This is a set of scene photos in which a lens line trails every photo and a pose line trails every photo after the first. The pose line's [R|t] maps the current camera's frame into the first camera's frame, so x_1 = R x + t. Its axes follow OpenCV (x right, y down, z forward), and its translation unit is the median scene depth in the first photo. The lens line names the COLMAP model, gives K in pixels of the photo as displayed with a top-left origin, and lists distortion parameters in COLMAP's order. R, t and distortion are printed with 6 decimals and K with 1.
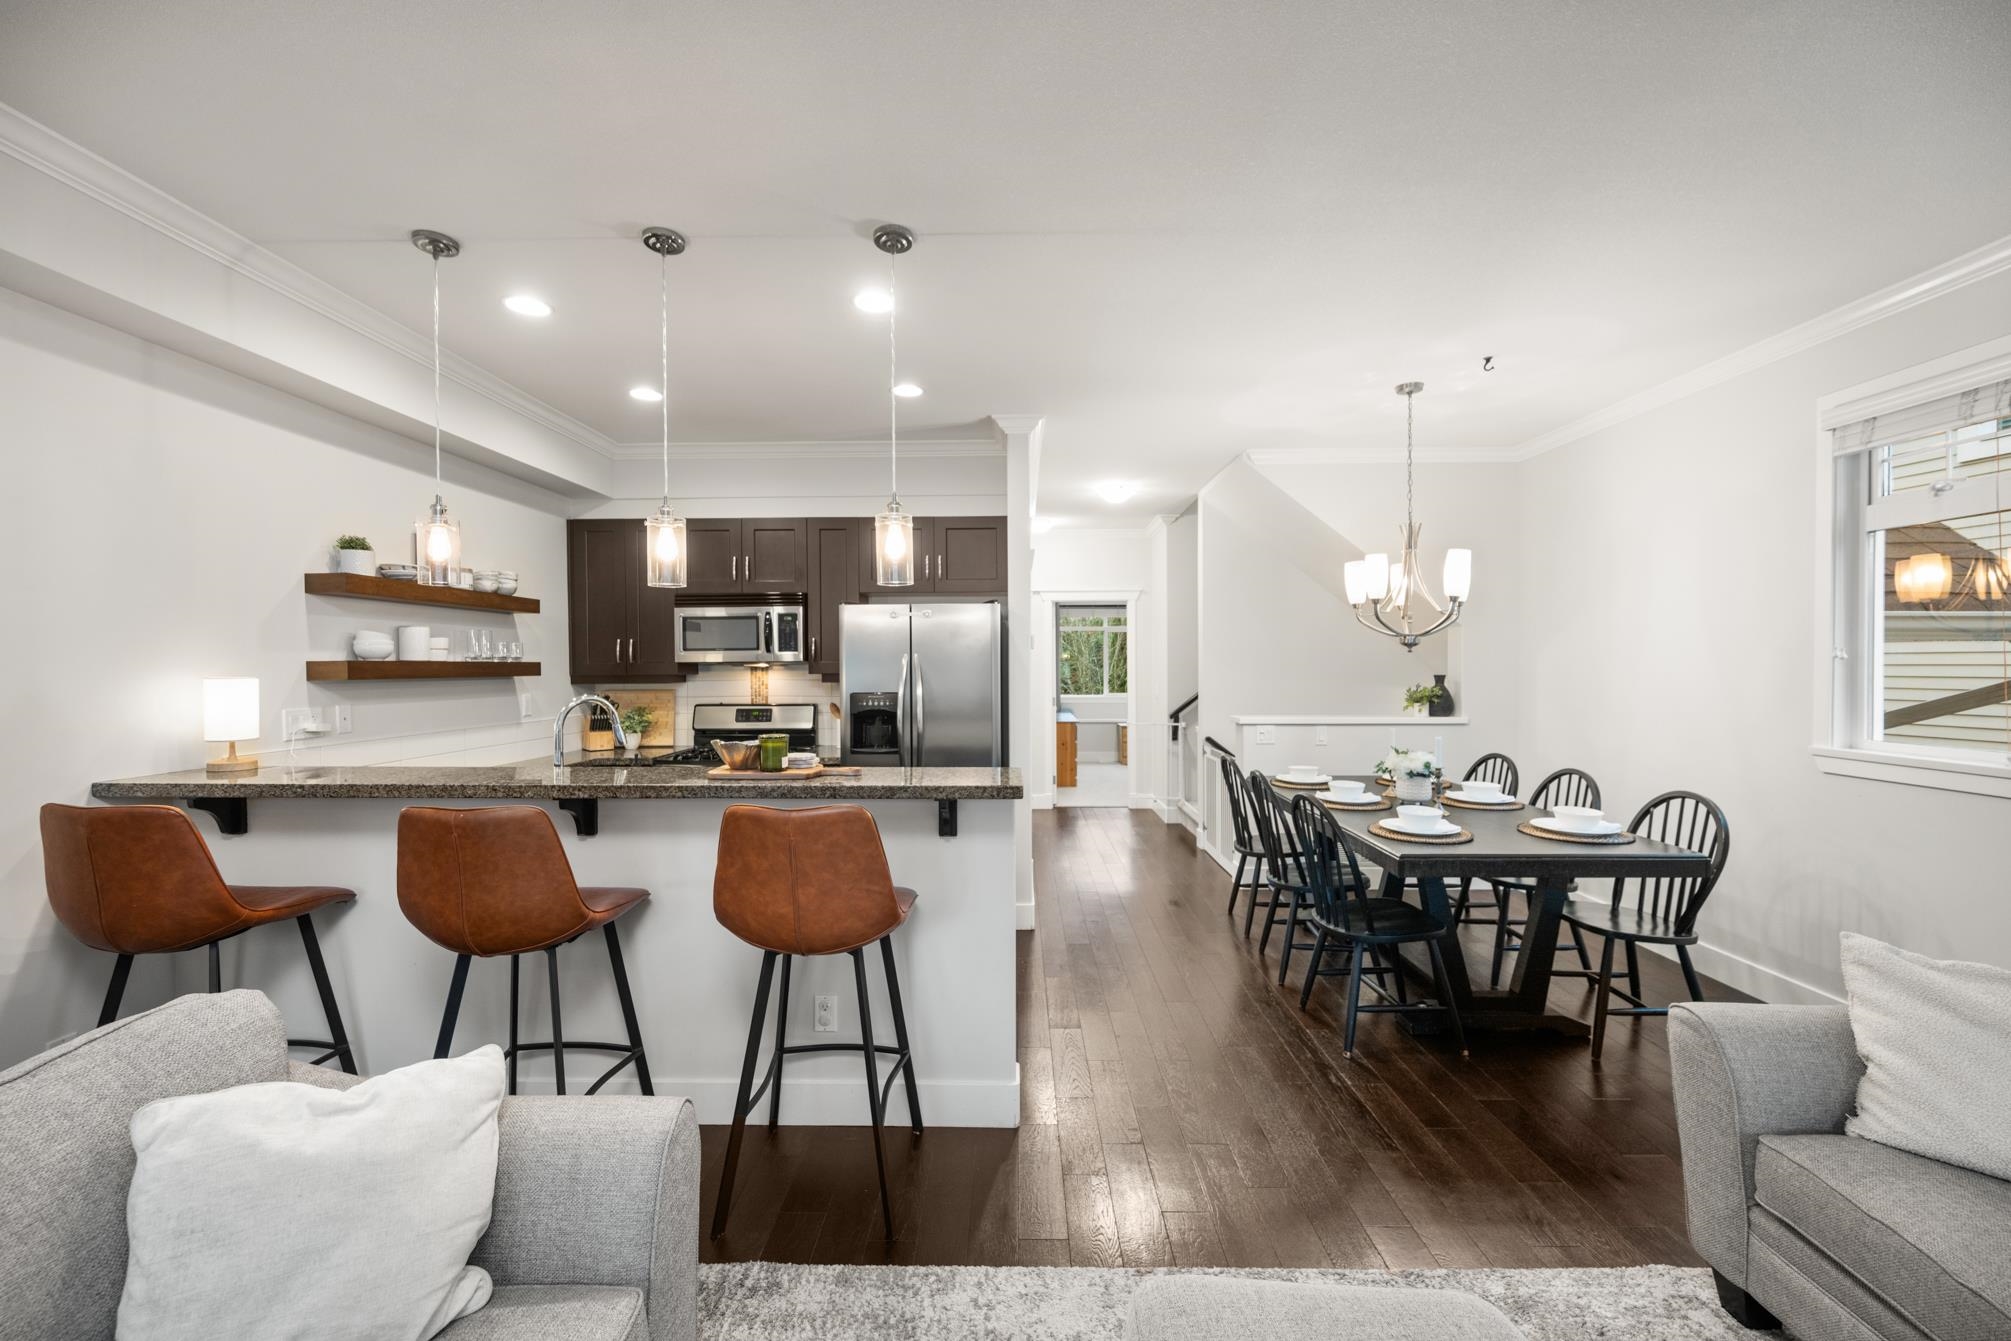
lens RADIAL K [[793.4, 0, 1006.2], [0, 793.4, 676.1], [0, 0, 1]] dist [-0.002428, 0.000494]
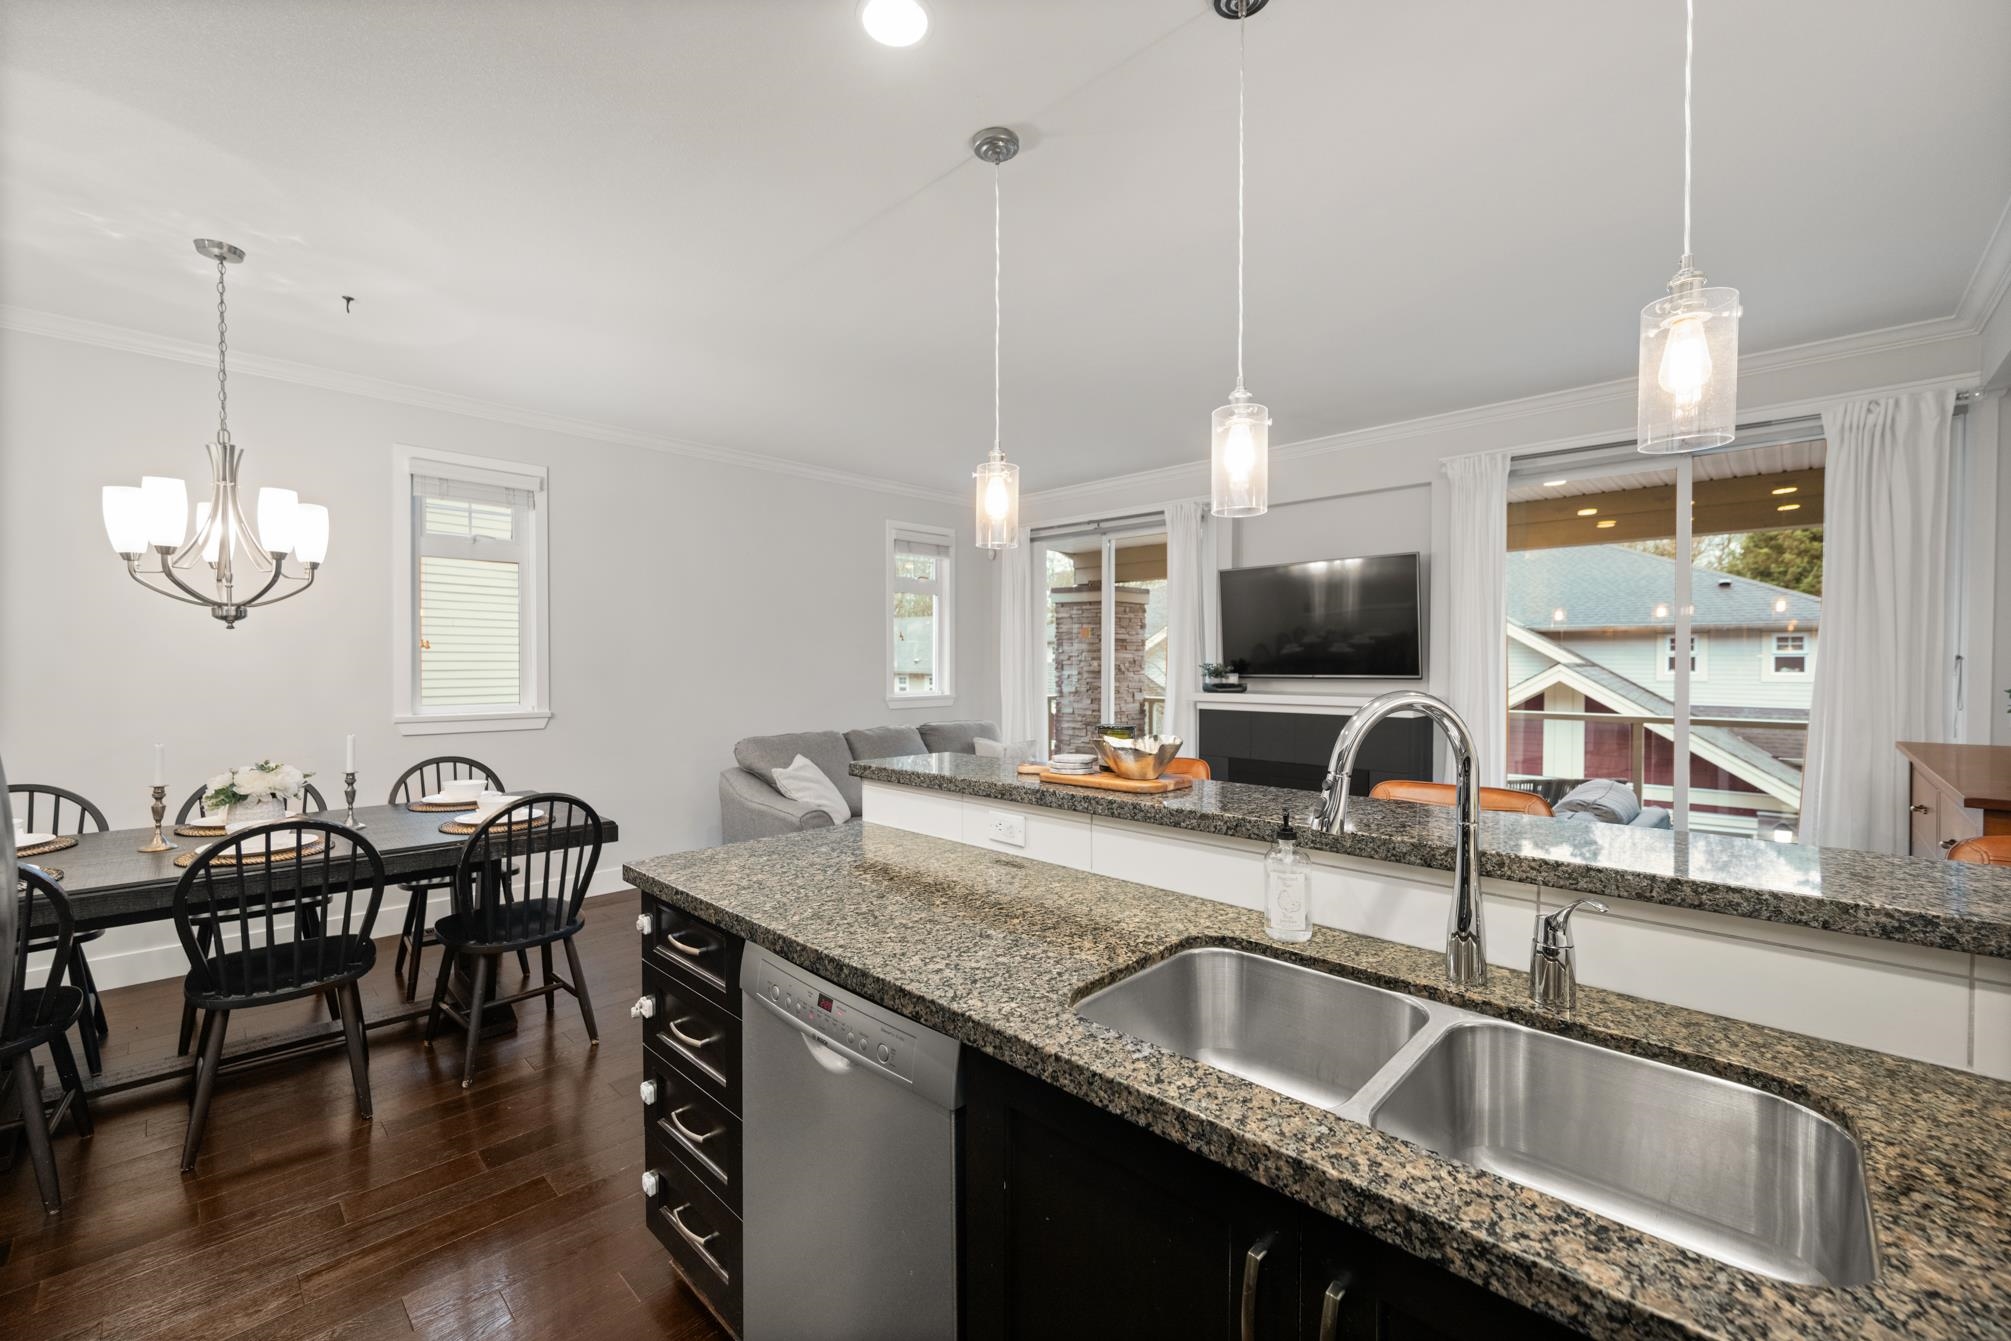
lens RADIAL K [[810.3, 0, 1003.8], [0, 810.3, 674.0], [0, 0, 1]] dist [-0.004203, -0.000281]
pose [[-0.723880, -0.006366, 0.689897, -0.430643], [0.012576, 0.999670, 0.022420, 0.002651], [-0.689812, 0.024906, -0.723560, 0.937310]]
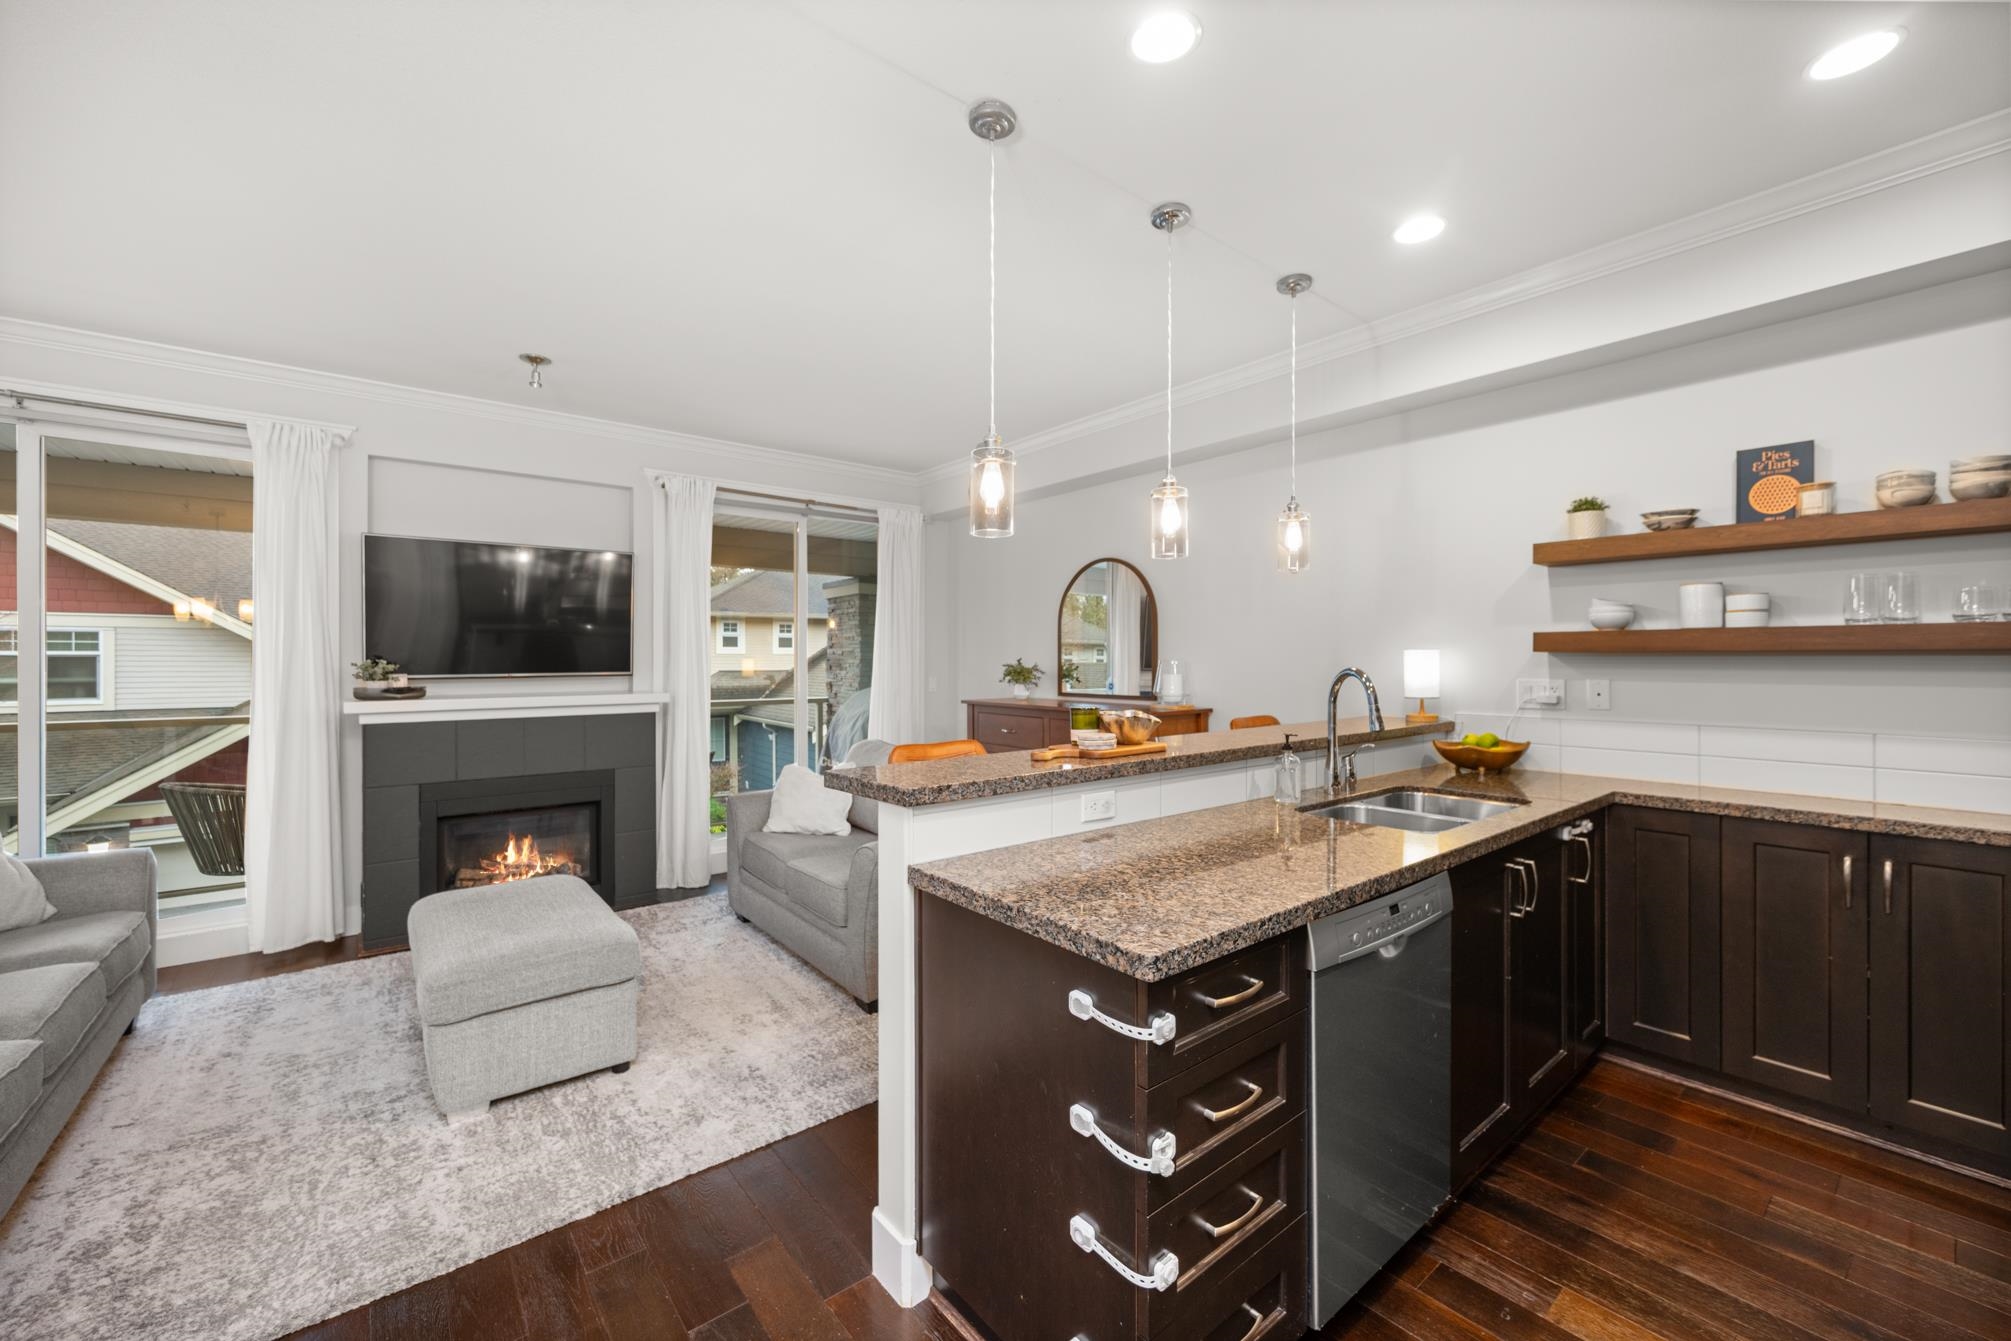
lens RADIAL K [[793.4, 0, 998.5], [0, 793.4, 664.1], [0, 0, 1]] dist [-0.002428, 0.000494]
pose [[-0.773811, 0.007569, -0.633371, 0.222918], [-0.004012, 0.999850, 0.016850, 0.004083], [0.633403, 0.015580, -0.773665, 0.945692]]
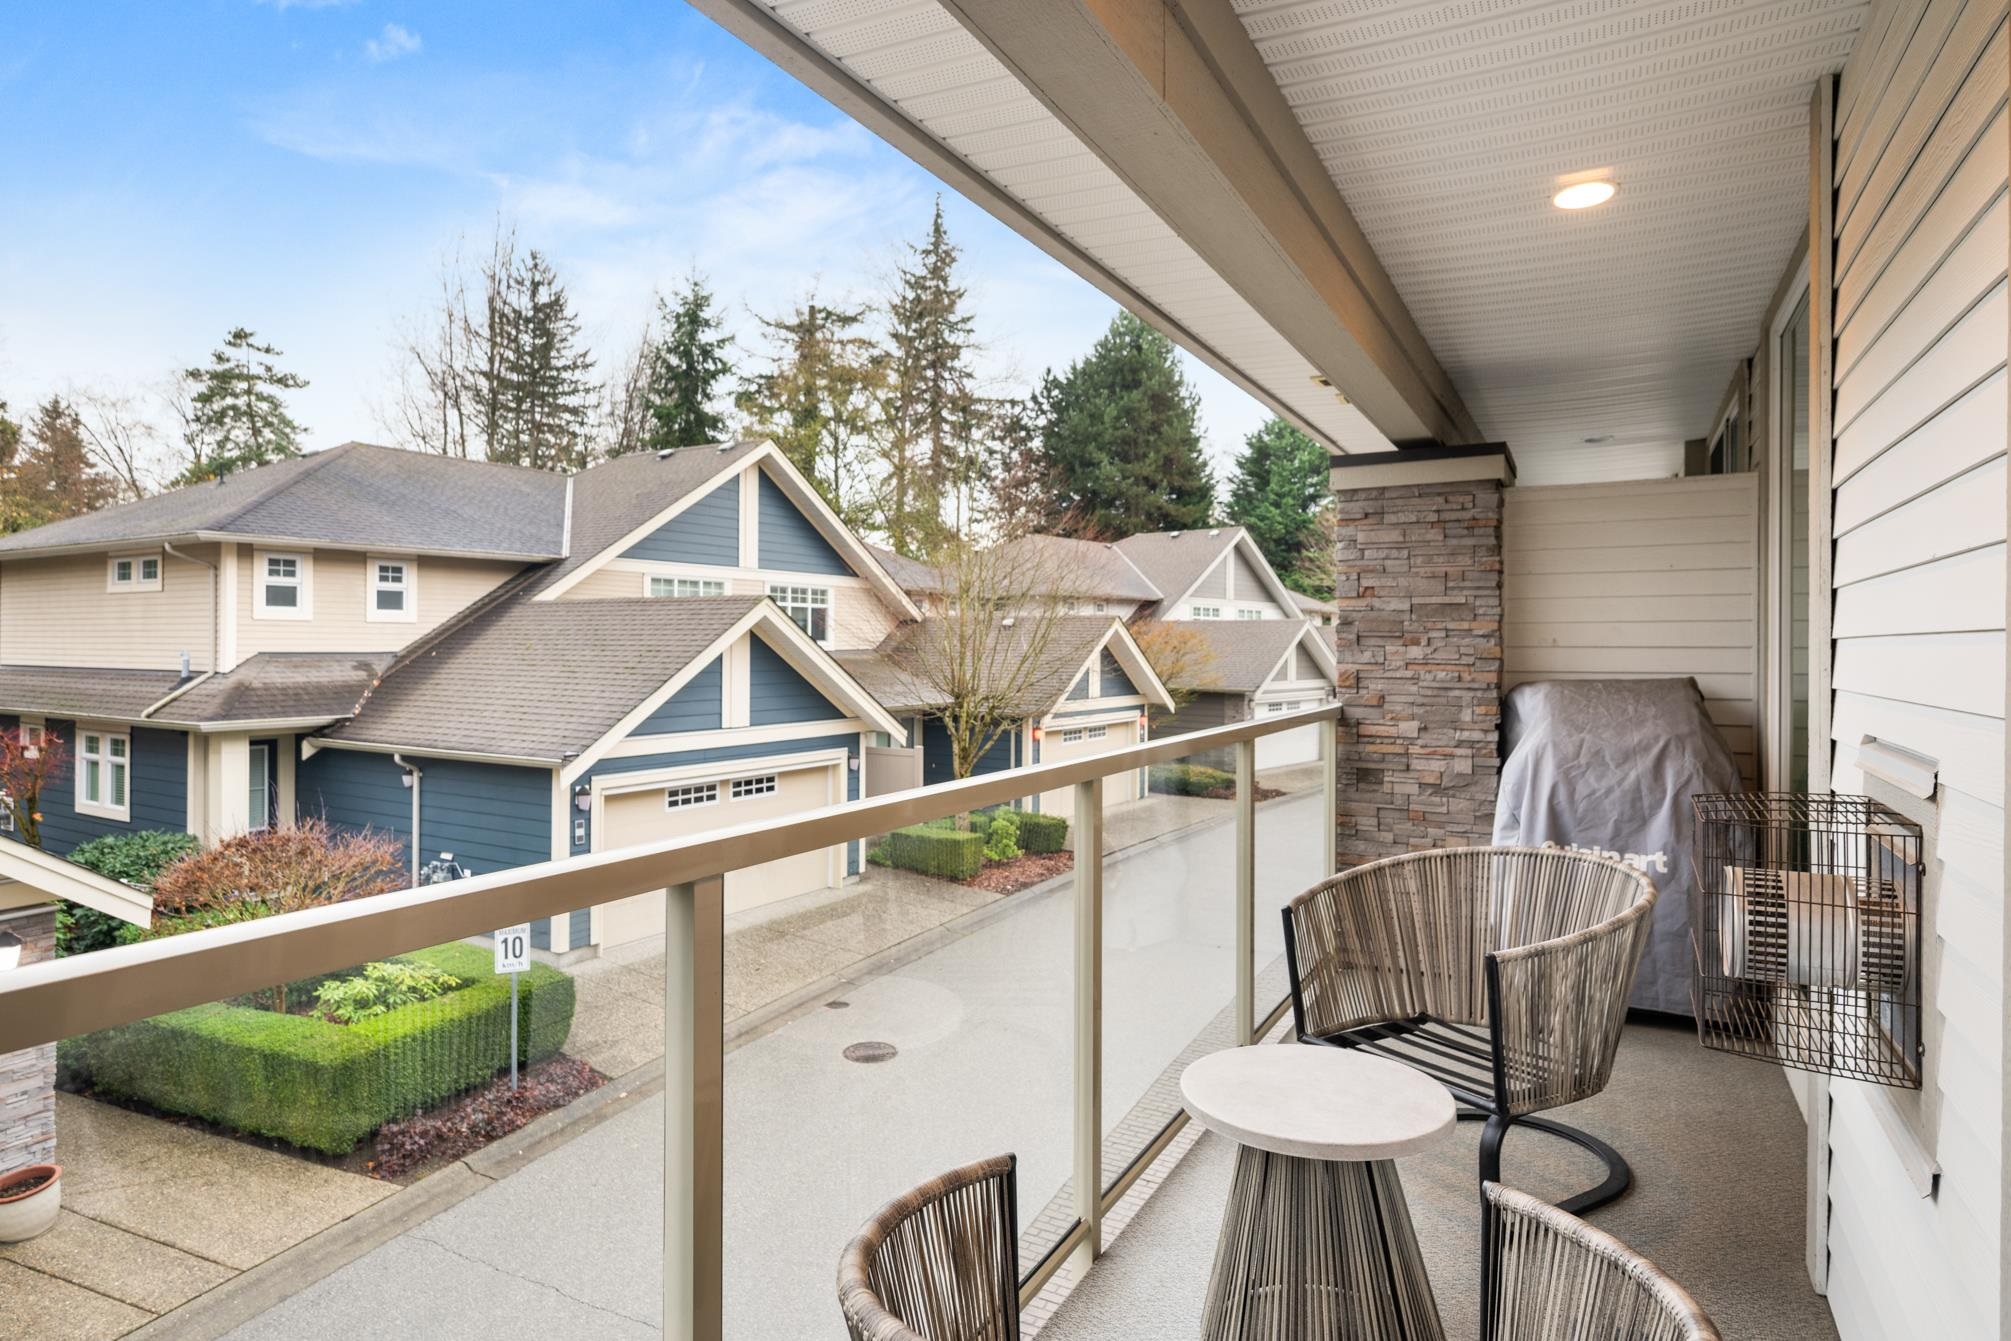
lens RADIAL K [[1132.9, 0, 1002.8], [0, 1132.9, 655.5], [0, 0, 1]] dist [-0.001299, -0.000109]
pose [[-0.457268, 0.012631, -0.889239, 0.581144], [-0.013999, 0.999673, 0.021399, 0.038167], [0.889219, 0.022234, -0.456941, -0.424665]]
